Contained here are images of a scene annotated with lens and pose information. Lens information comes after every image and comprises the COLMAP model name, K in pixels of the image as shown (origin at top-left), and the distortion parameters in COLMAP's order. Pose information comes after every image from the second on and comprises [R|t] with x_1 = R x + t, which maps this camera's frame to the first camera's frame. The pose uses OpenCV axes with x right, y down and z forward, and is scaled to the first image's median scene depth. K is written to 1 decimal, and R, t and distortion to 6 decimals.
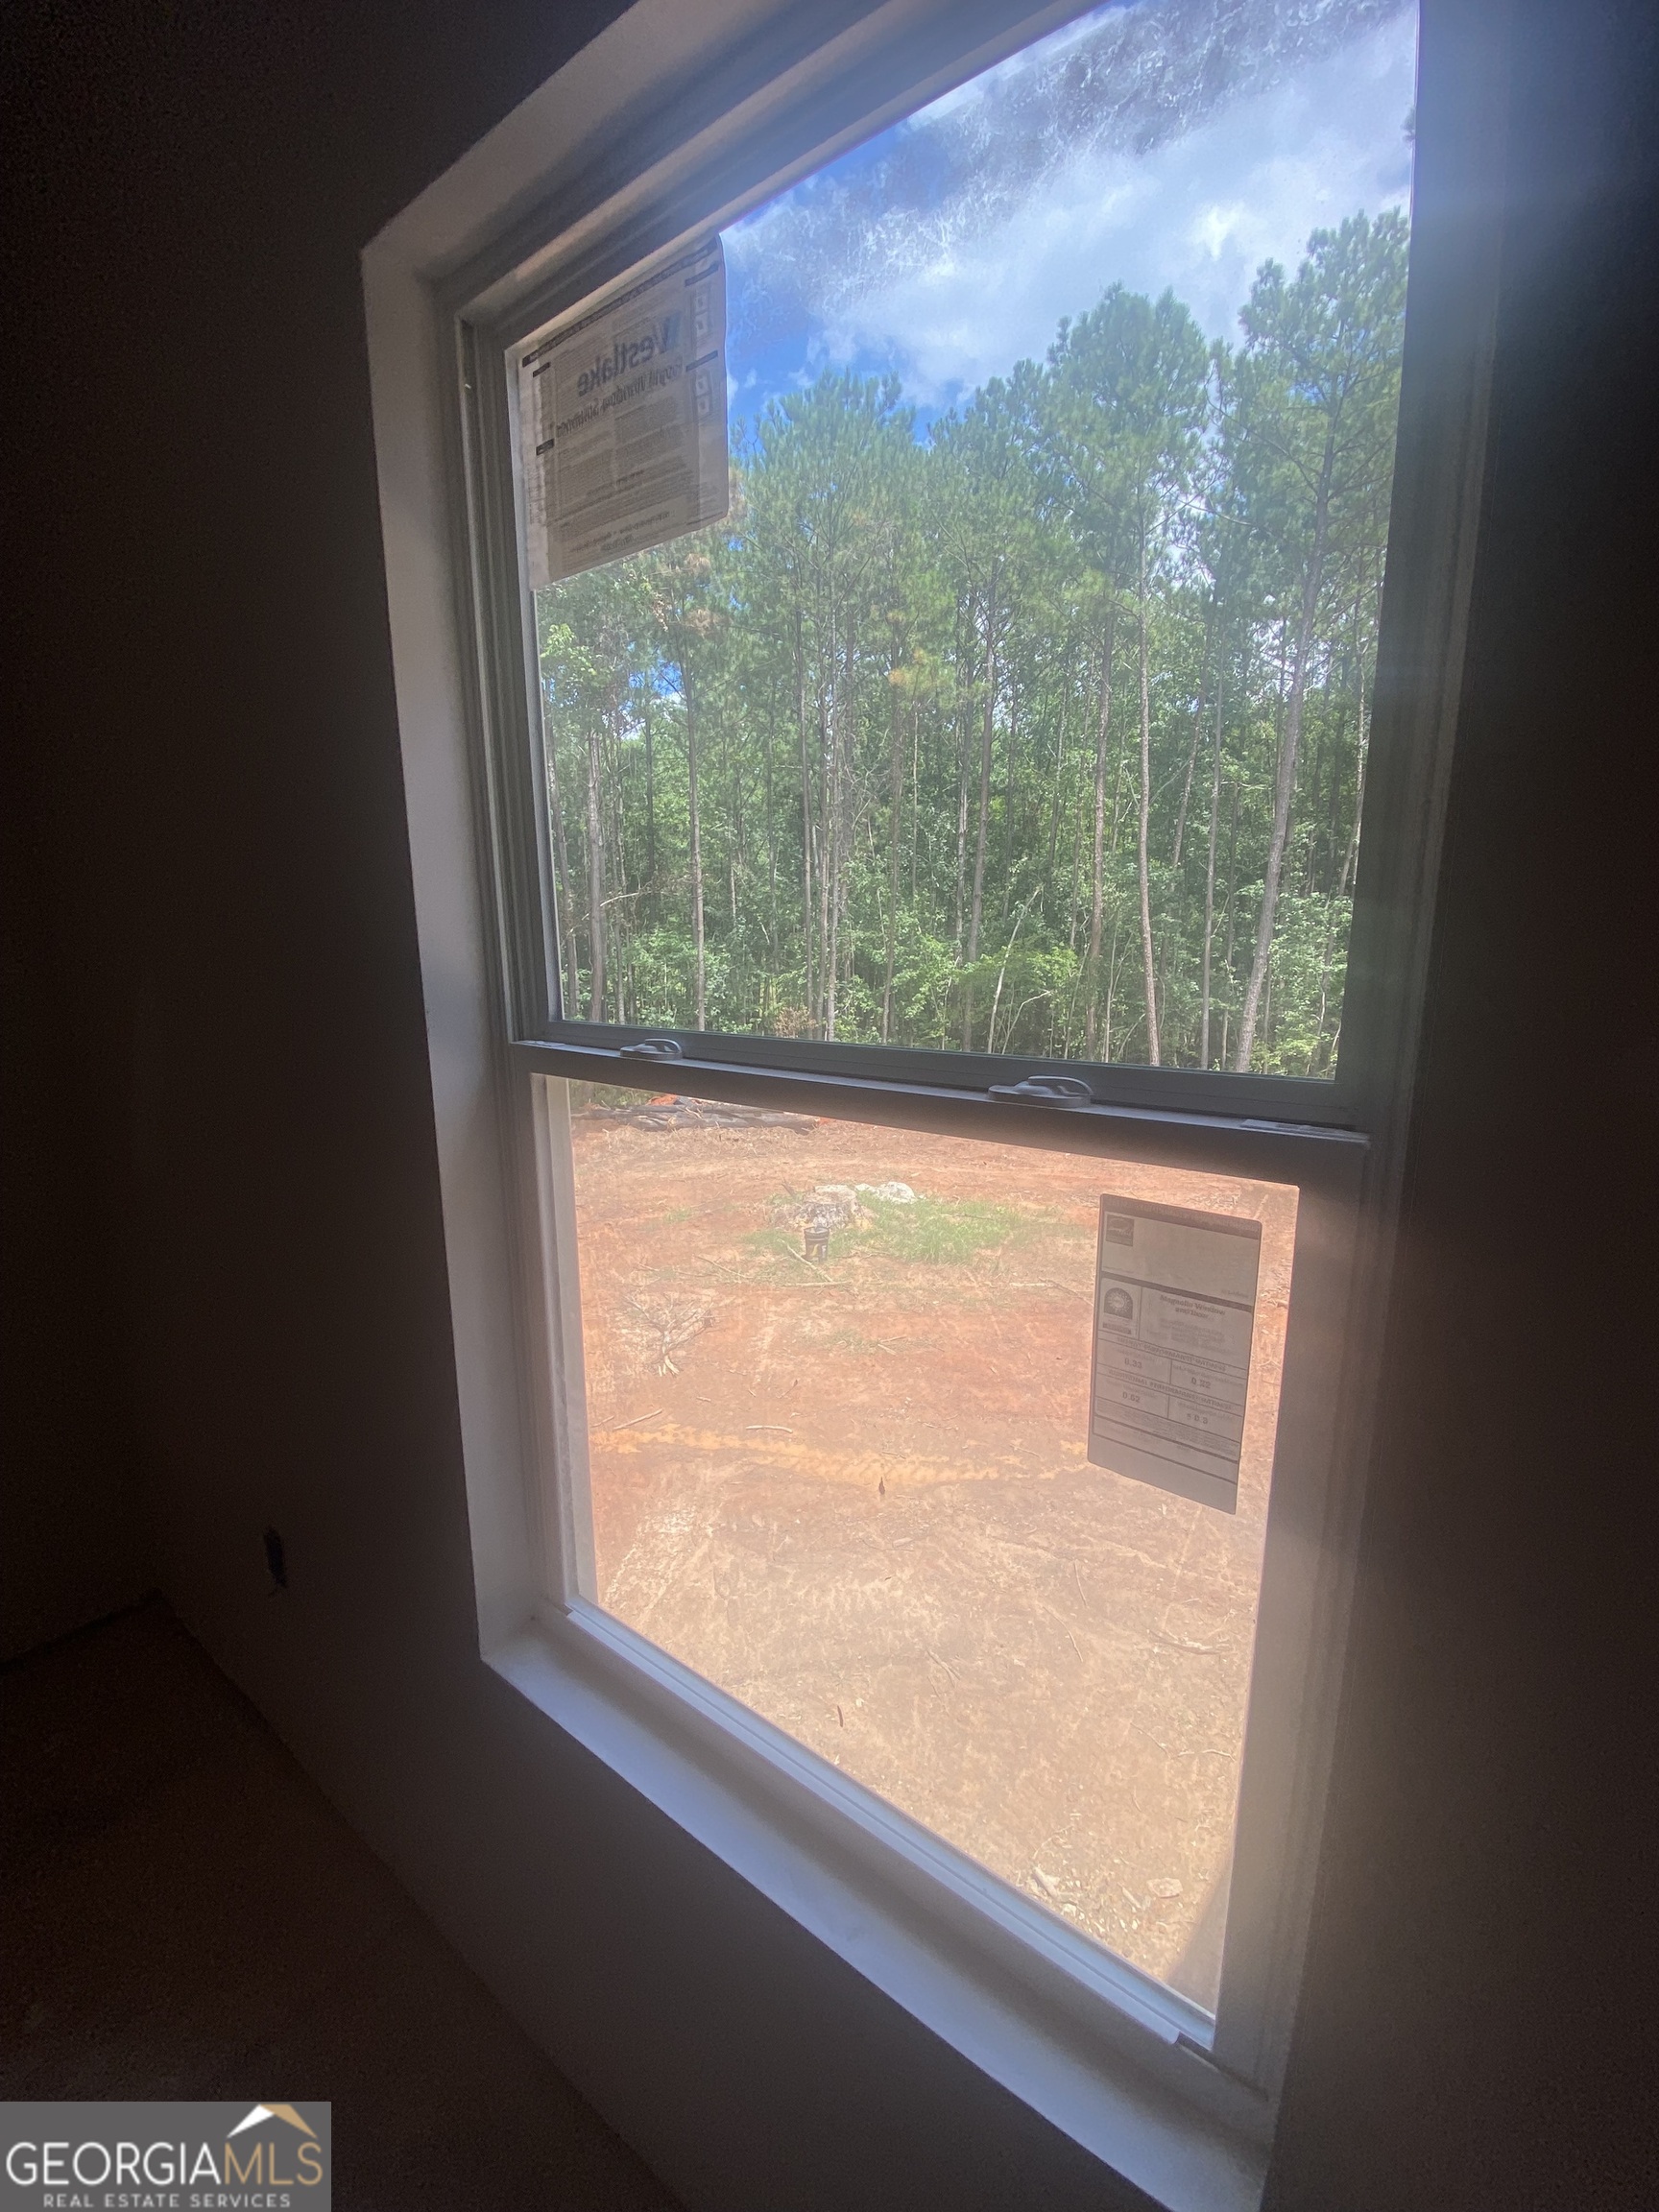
lens RADIAL K [[894.5, 0, 823.6], [0, 894.5, 1104.9], [0, 0, 1]] dist [0.023844, -0.021797]
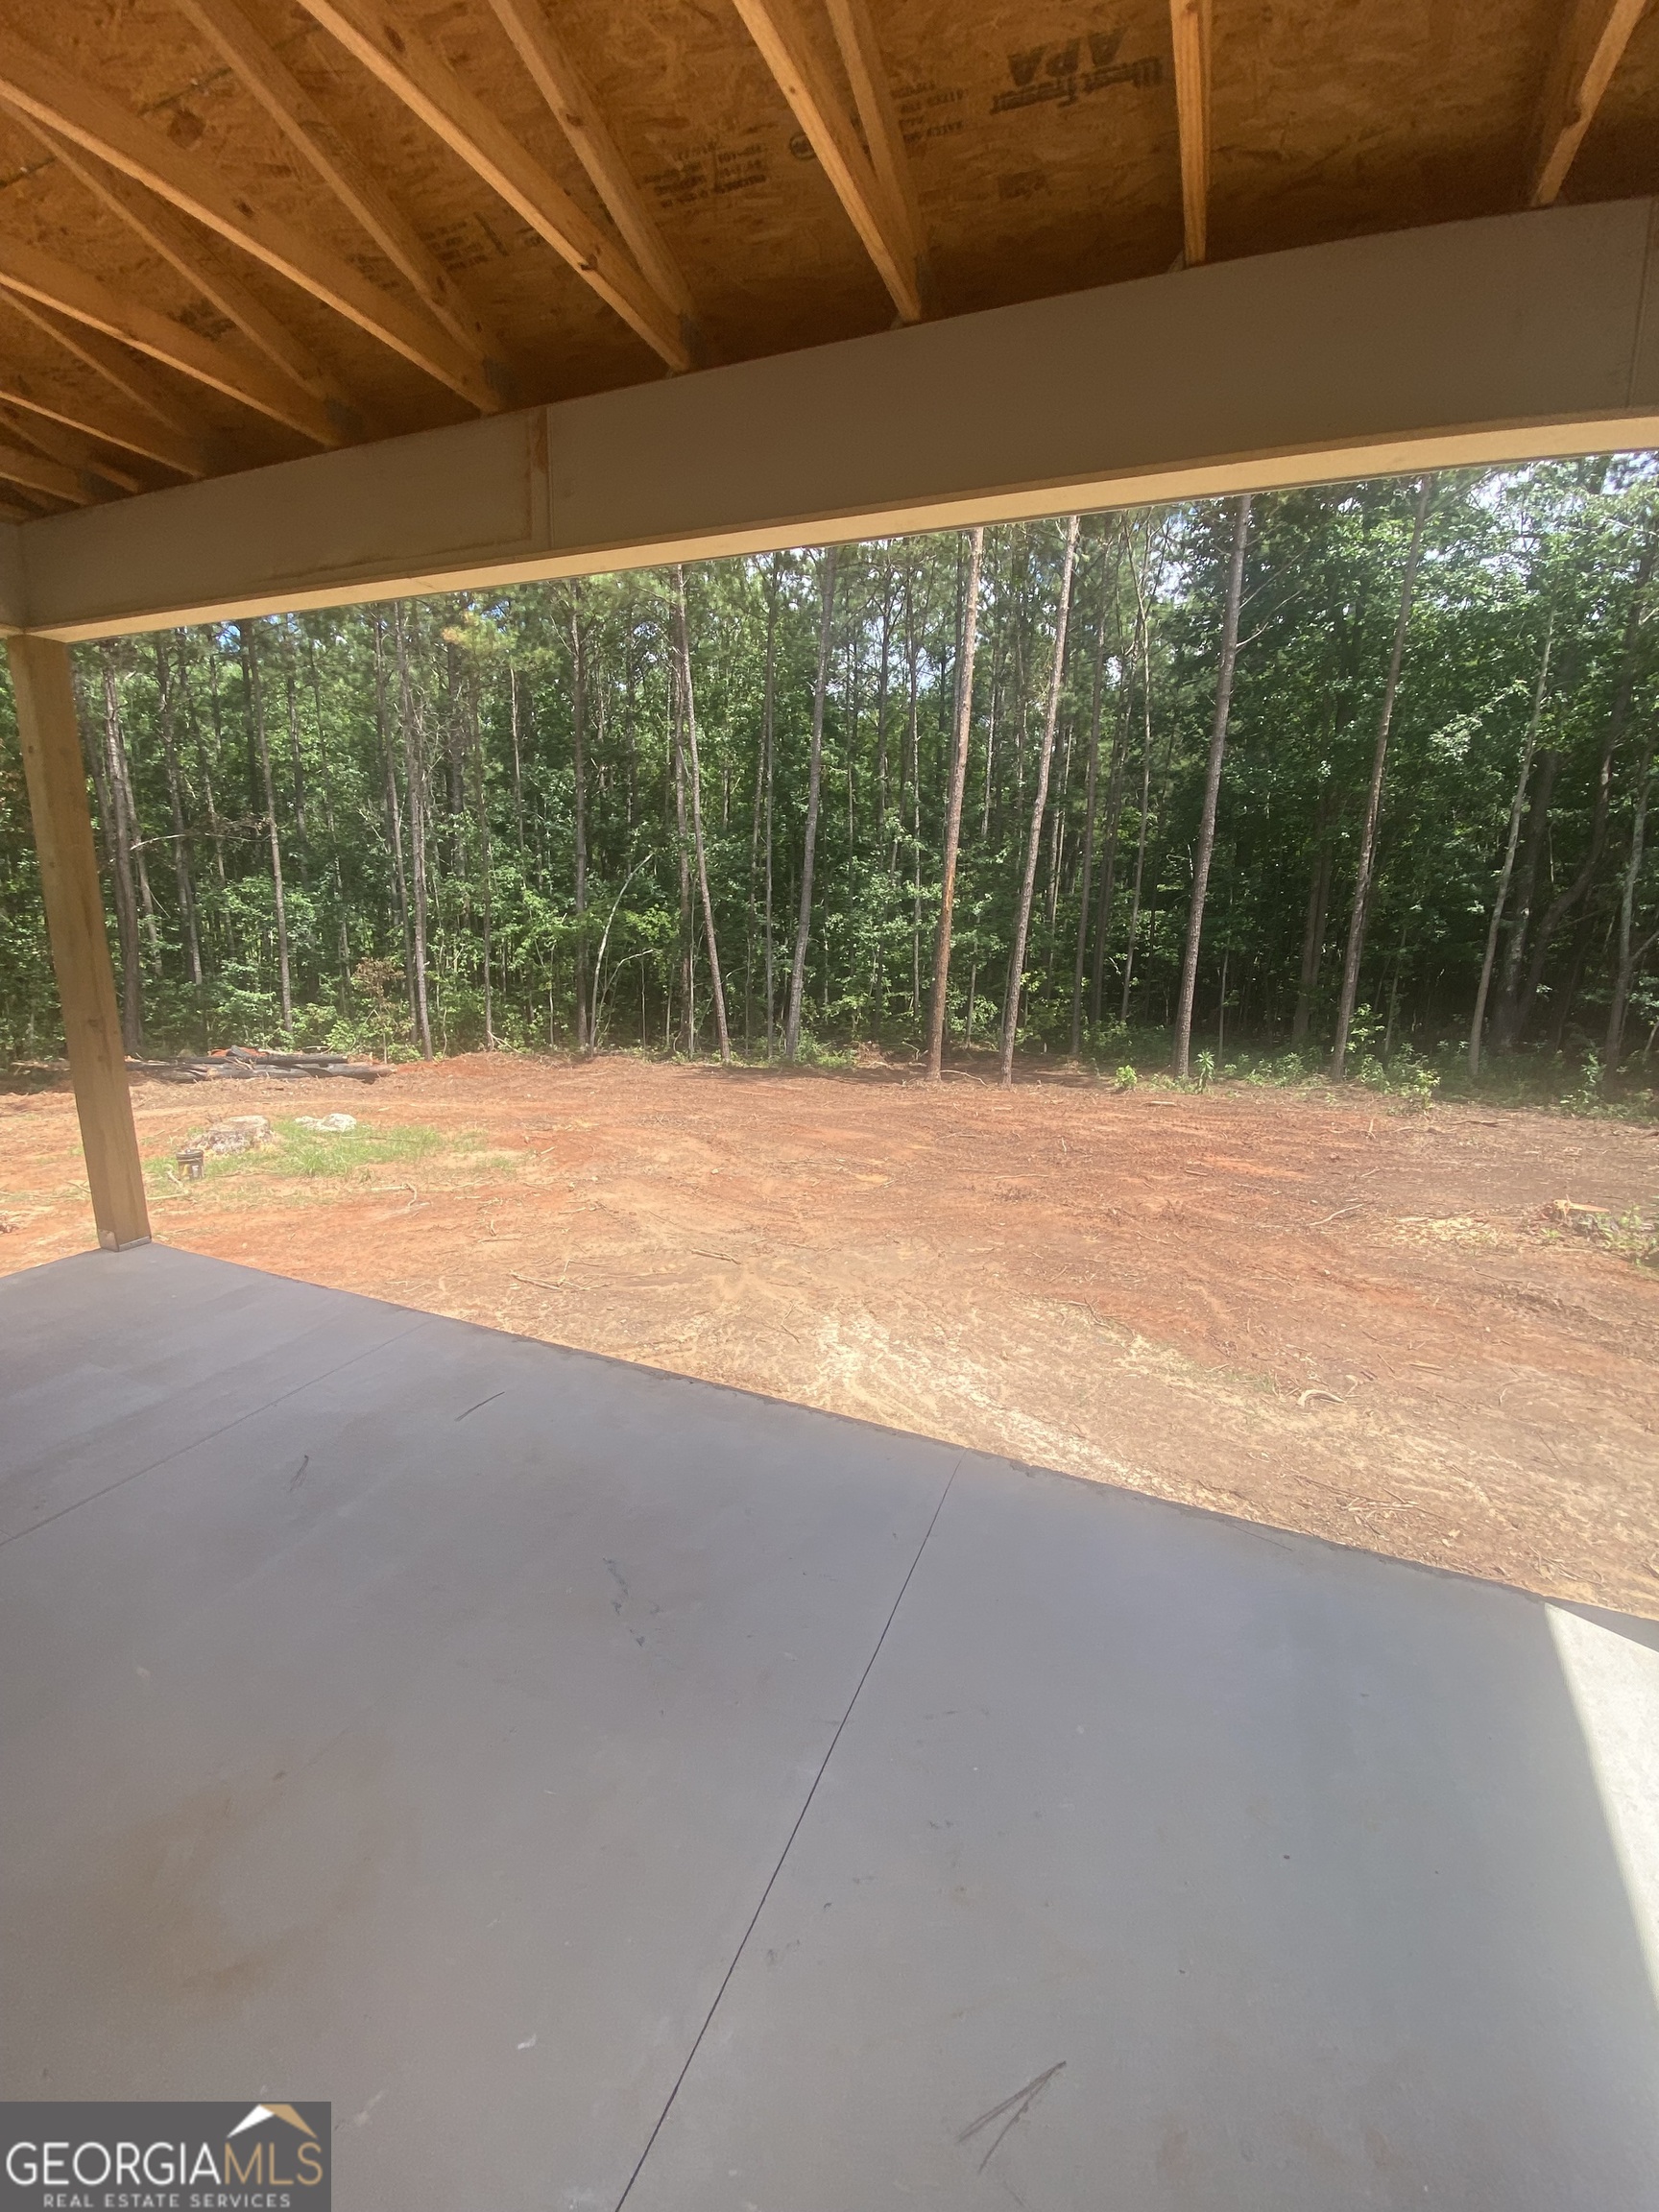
lens RADIAL K [[892.7, 0, 829.5], [0, 892.7, 1106.0], [0, 0, 1]] dist [0.023357, -0.021460]
pose [[0.960425, -0.027189, 0.277208, 0.205552], [0.014941, 0.998820, 0.046203, 0.019968], [-0.278137, -0.040233, 0.959698, -0.130571]]
